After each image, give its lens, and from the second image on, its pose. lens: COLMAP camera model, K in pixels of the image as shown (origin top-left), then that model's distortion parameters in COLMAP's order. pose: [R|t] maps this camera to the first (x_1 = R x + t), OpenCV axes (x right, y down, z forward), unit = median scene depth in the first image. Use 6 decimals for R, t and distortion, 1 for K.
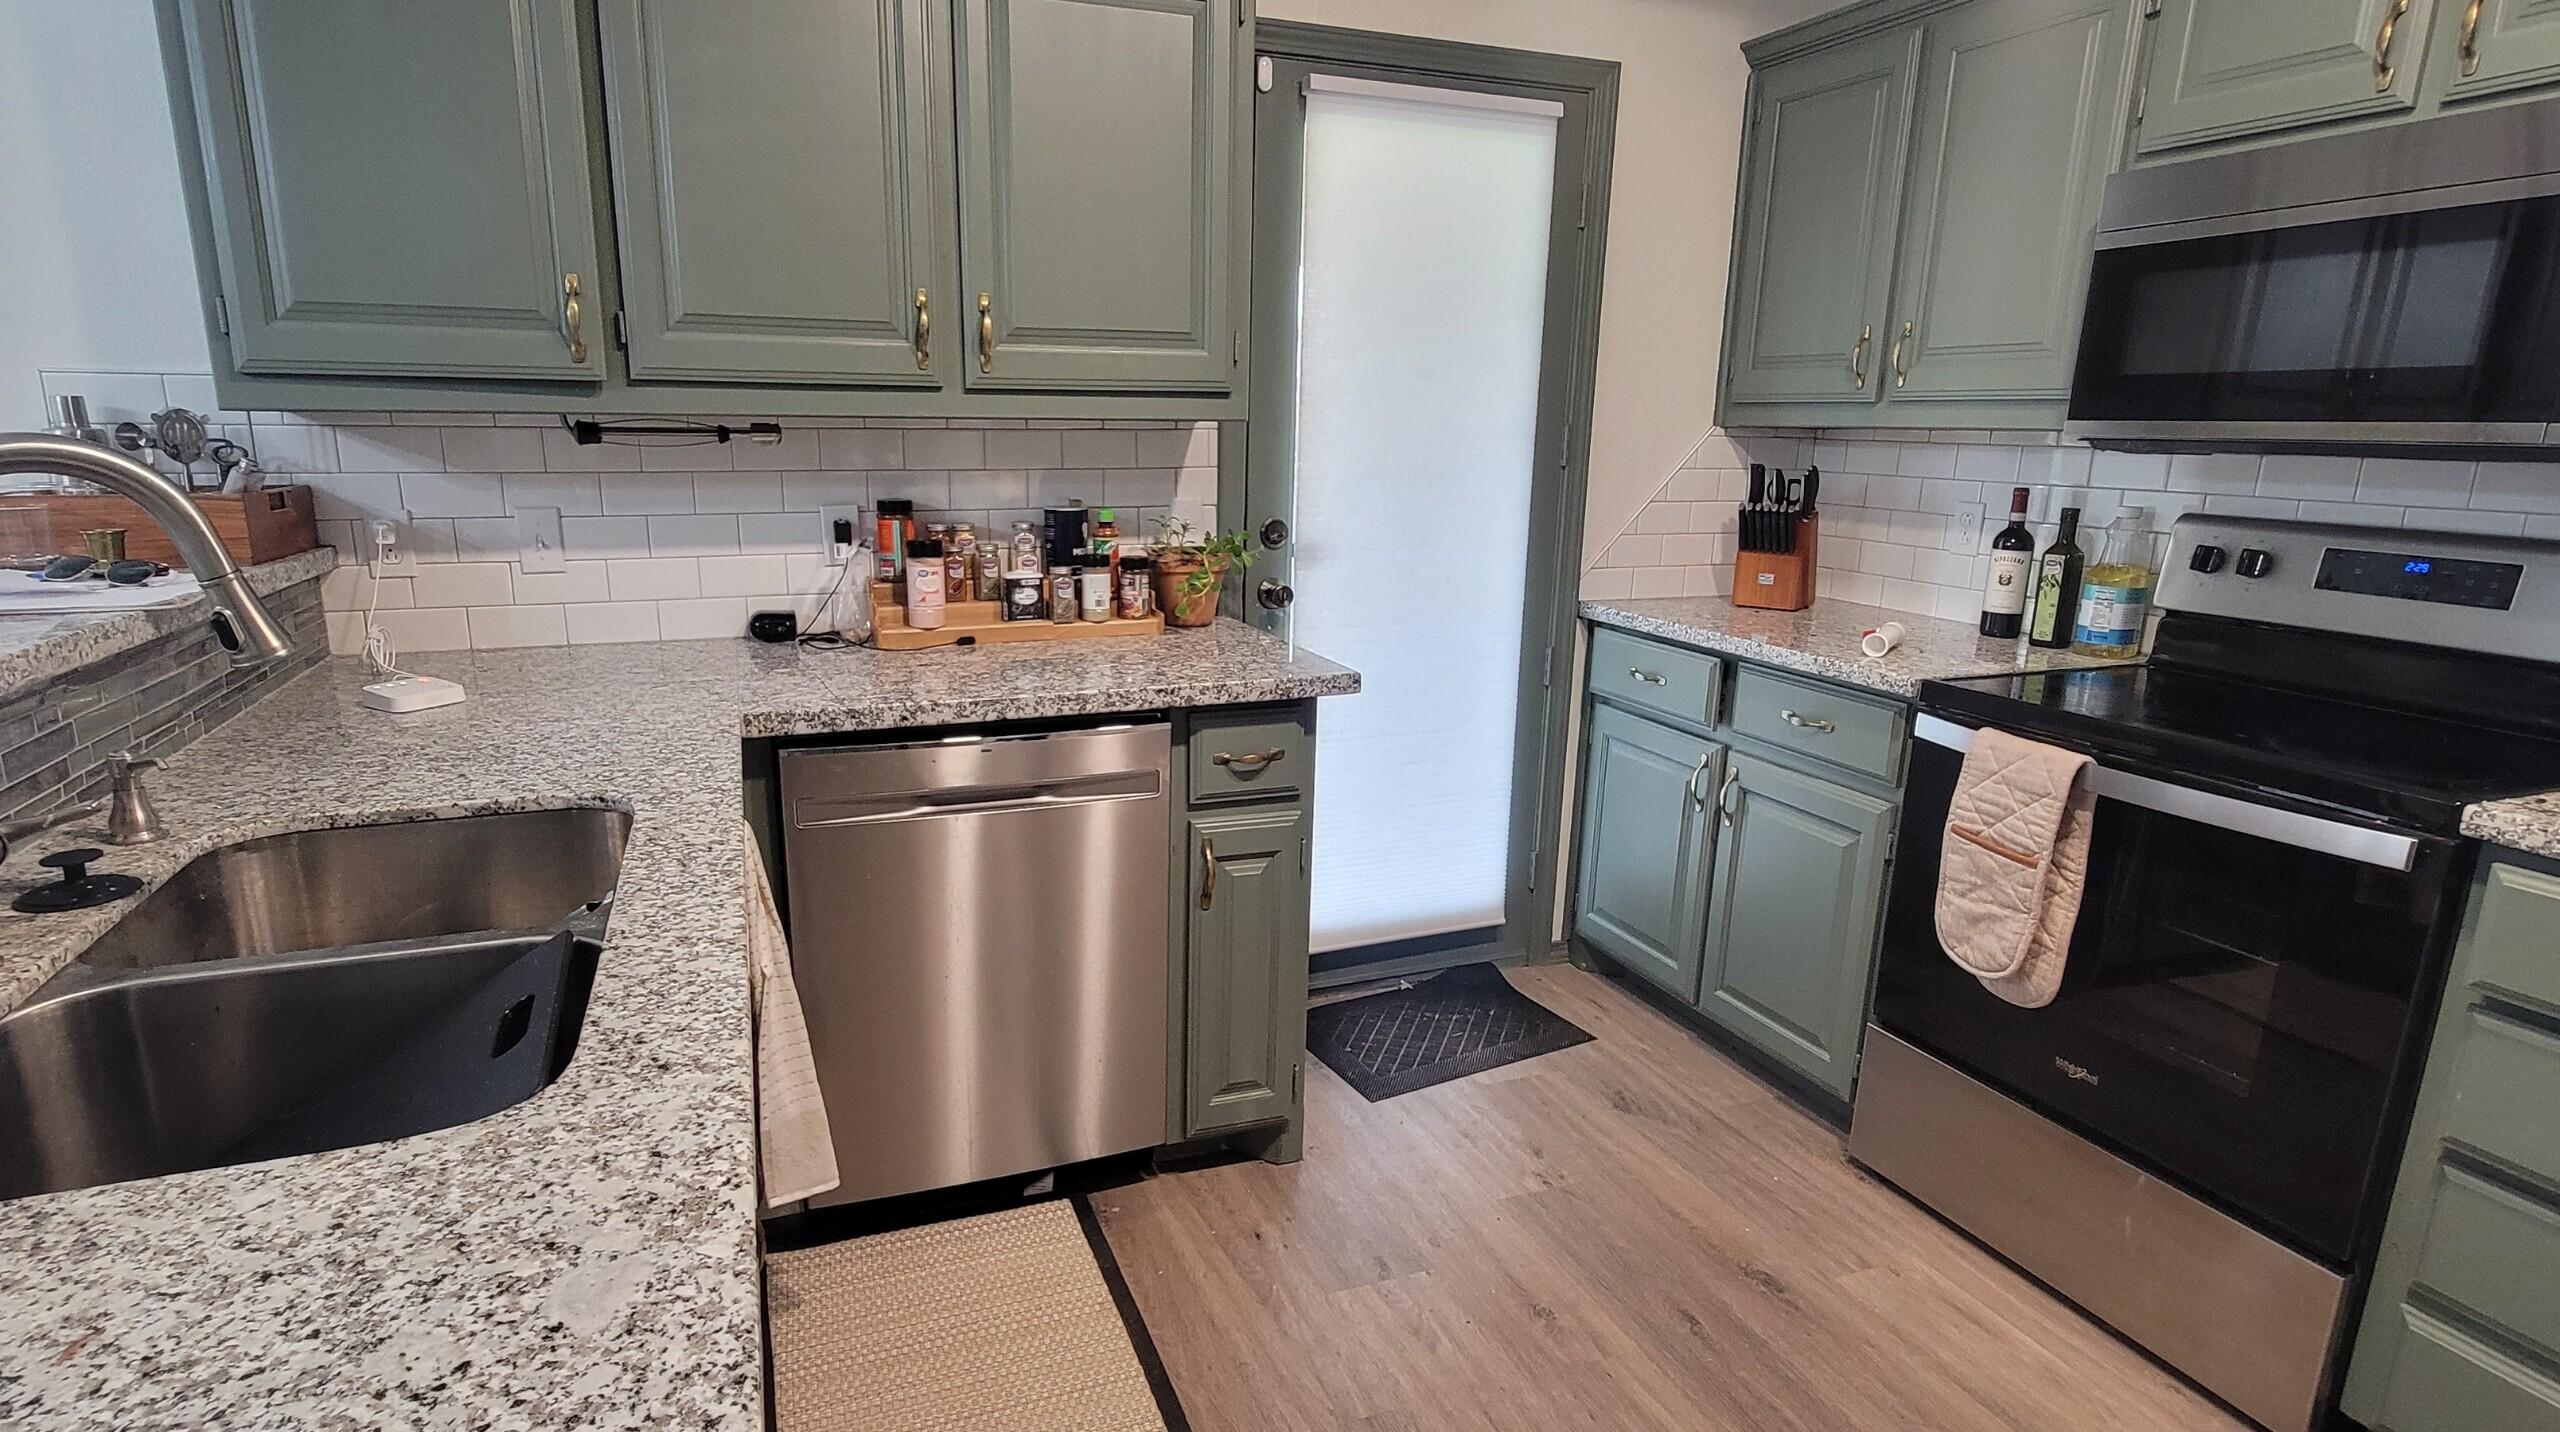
lens RADIAL K [[1305.0, 0, 1276.0], [0, 1305.0, 726.4], [0, 0, 1]] dist [-0.000164, -0.000219]
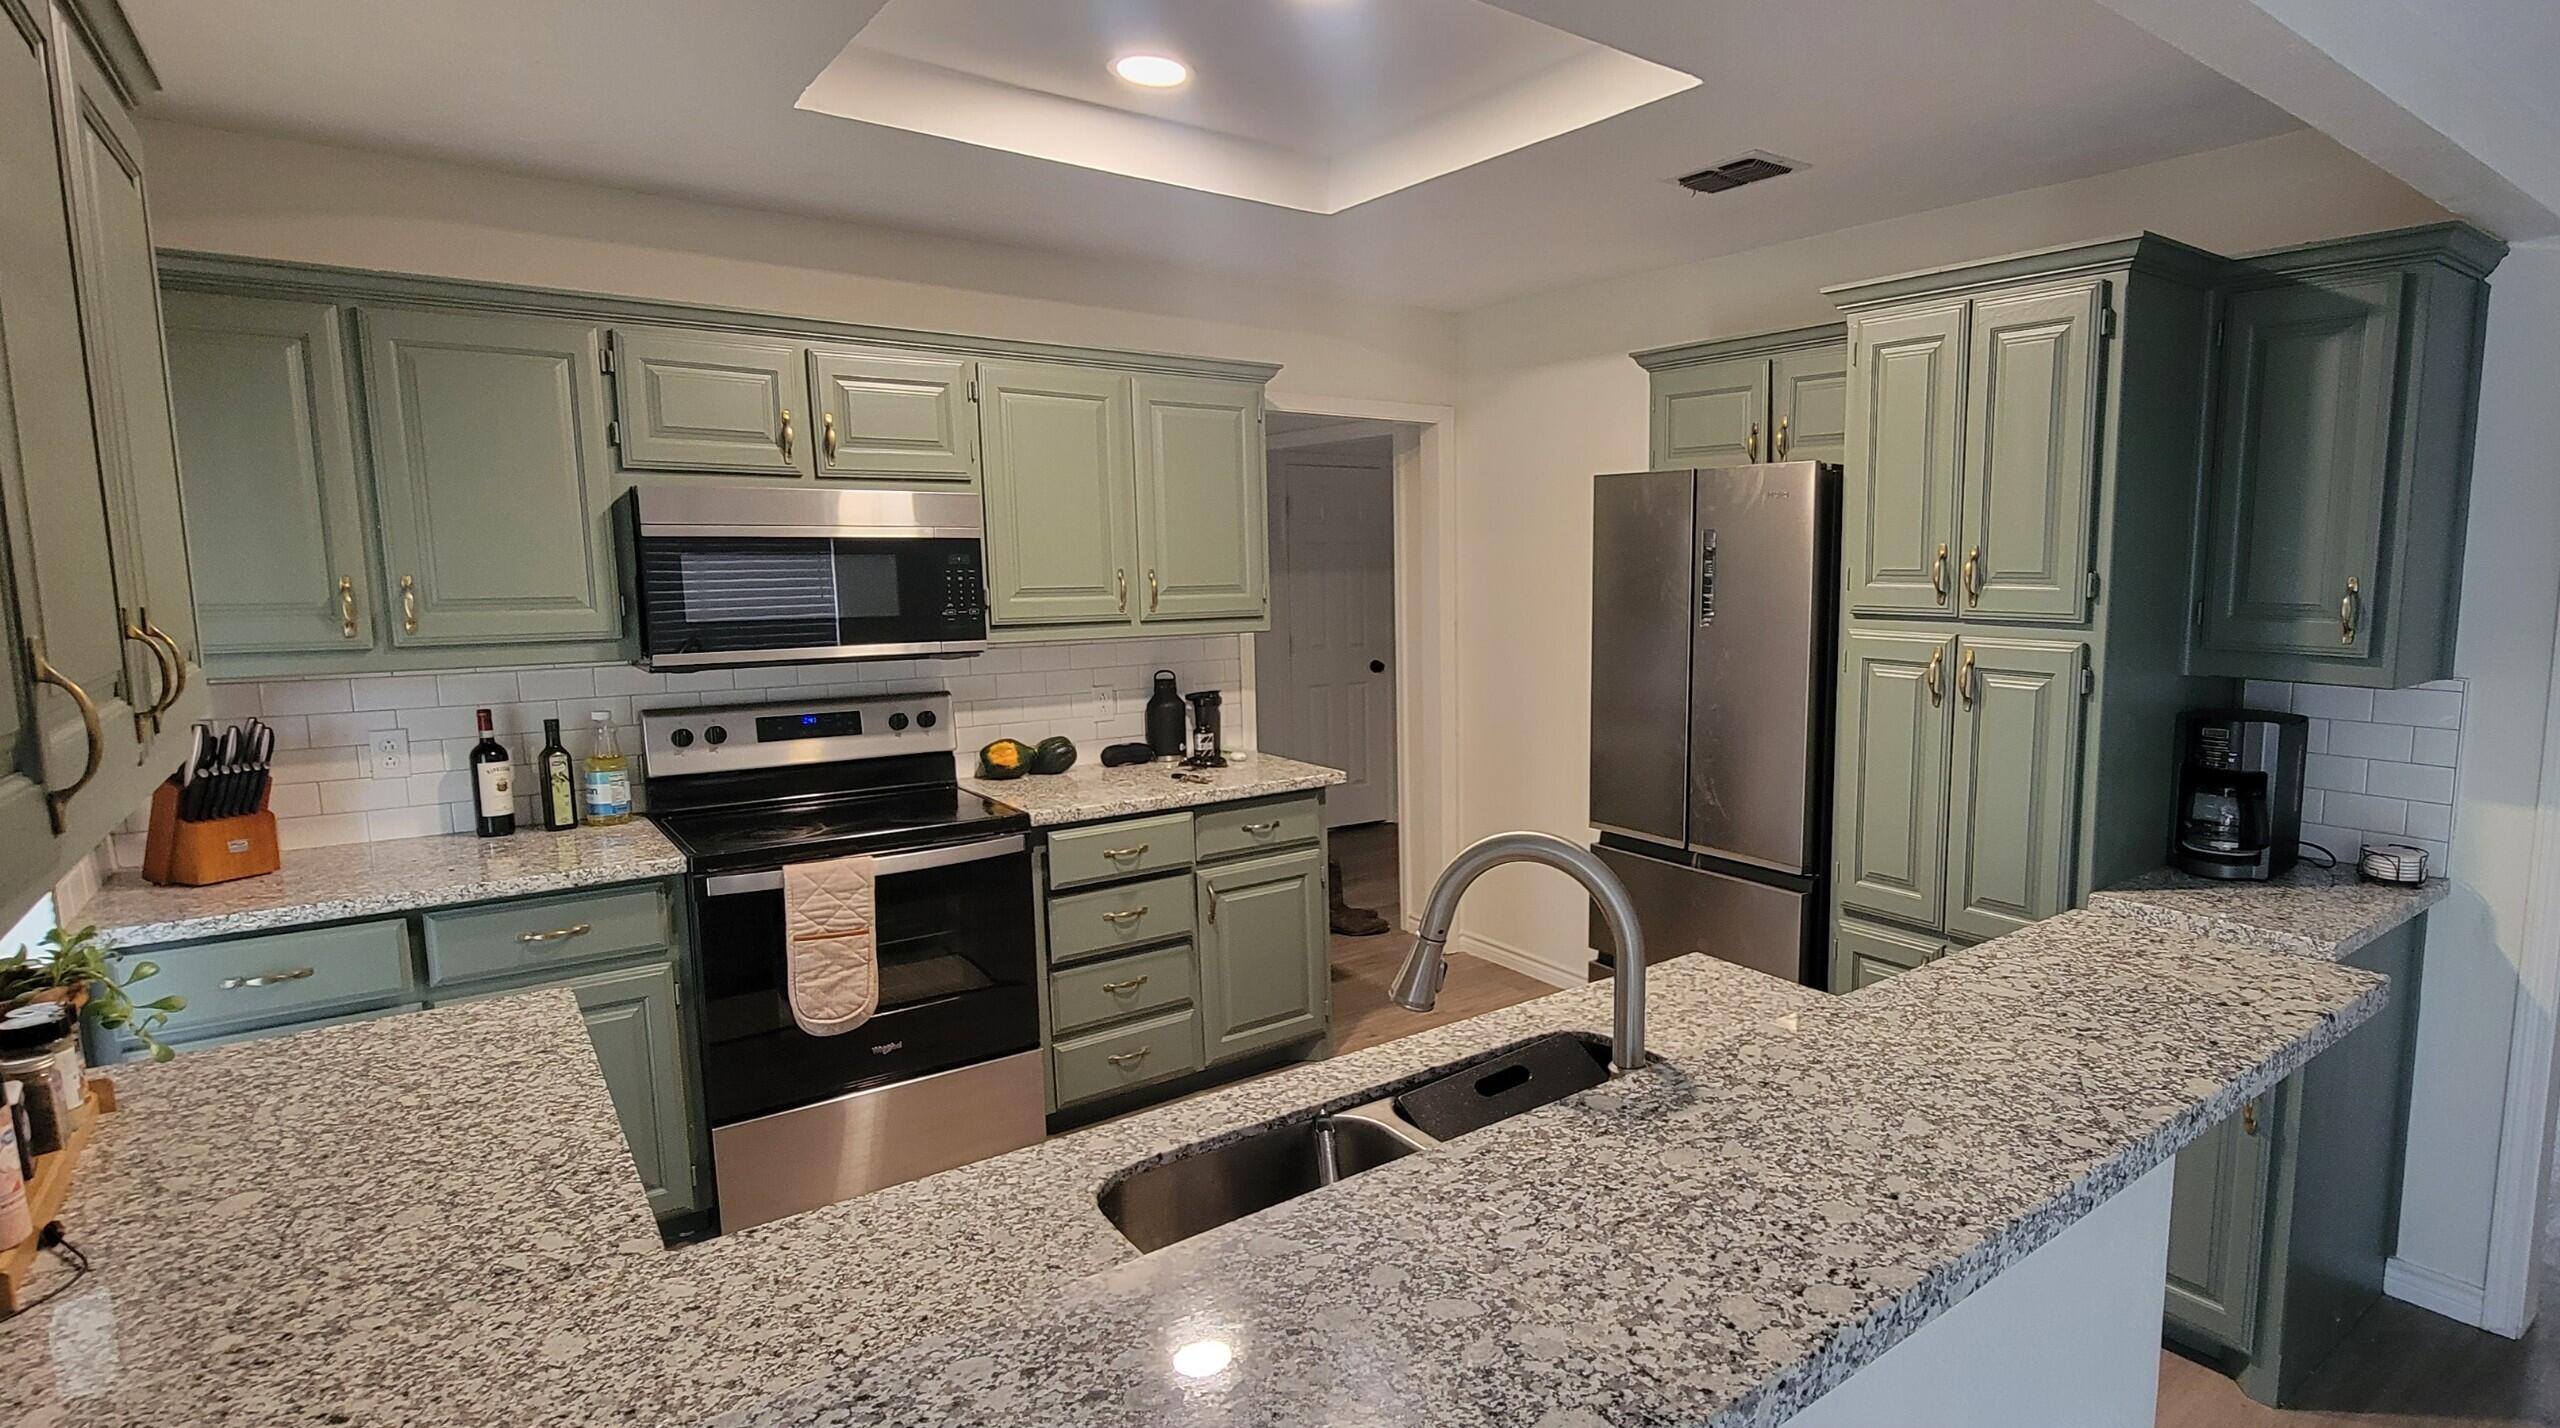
lens RADIAL K [[1244.4, 0, 1285.1], [0, 1244.4, 717.4], [0, 0, 1]] dist [-0.001000, -0.000143]
pose [[-0.226480, -0.126145, 0.965813, -0.745421], [0.231713, 0.956133, 0.179217, -0.229722], [-0.946053, 0.264381, -0.187315, 0.578139]]
